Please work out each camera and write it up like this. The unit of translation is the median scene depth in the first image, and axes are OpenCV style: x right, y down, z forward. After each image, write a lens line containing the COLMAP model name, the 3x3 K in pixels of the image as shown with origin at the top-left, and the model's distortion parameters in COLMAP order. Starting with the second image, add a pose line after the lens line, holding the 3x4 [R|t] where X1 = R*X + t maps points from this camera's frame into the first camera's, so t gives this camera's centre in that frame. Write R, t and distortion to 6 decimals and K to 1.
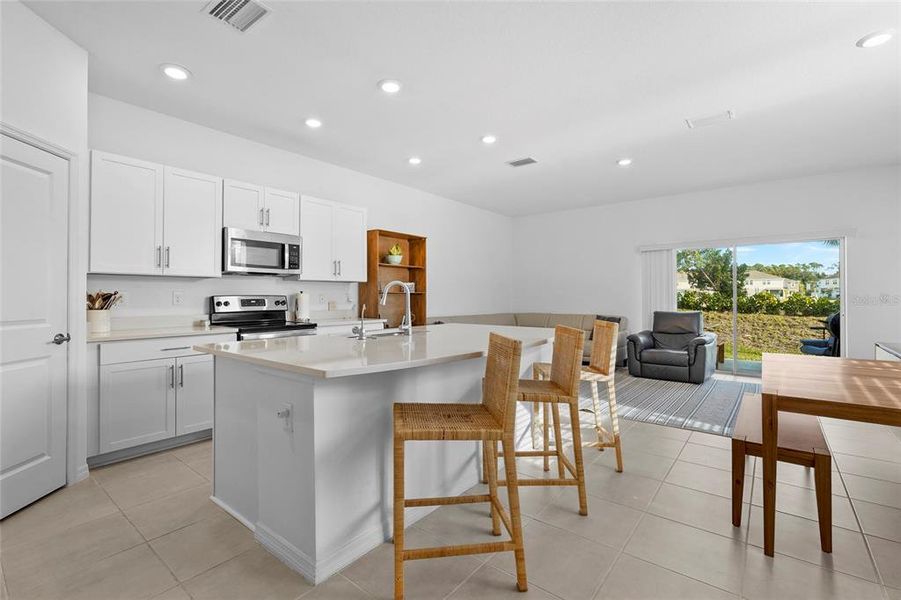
lens RADIAL K [[404.1, 0, 452.5], [0, 404.1, 296.3], [0, 0, 1]] dist [0.002357, -0.000181]
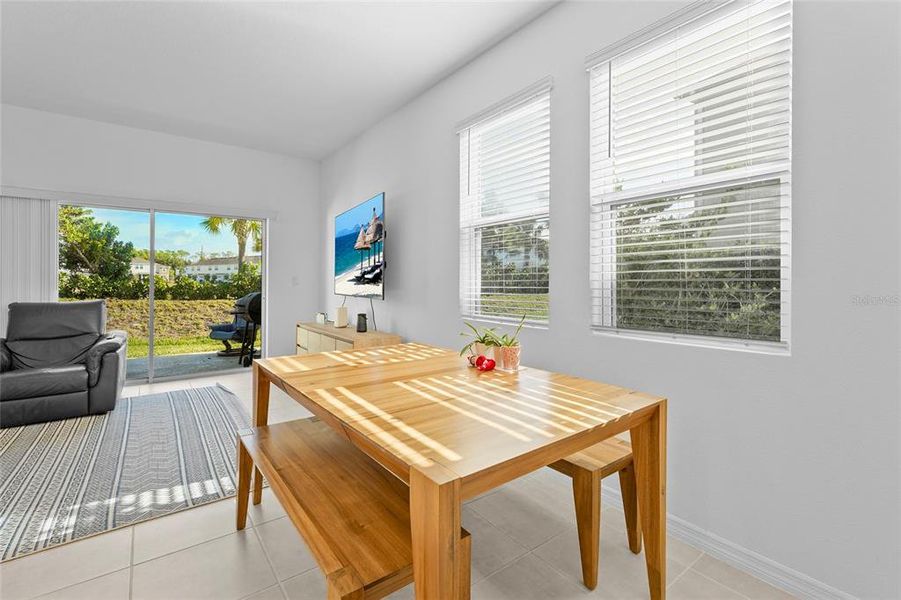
lens RADIAL K [[404.1, 0, 451.0], [0, 404.1, 279.7], [0, 0, 1]] dist [0.002357, -0.000181]
pose [[0.245648, 0.008169, 0.969325, 0.045645], [-0.005031, 0.999962, -0.007152, 0.002287], [-0.969346, -0.003120, 0.245680, 0.120217]]
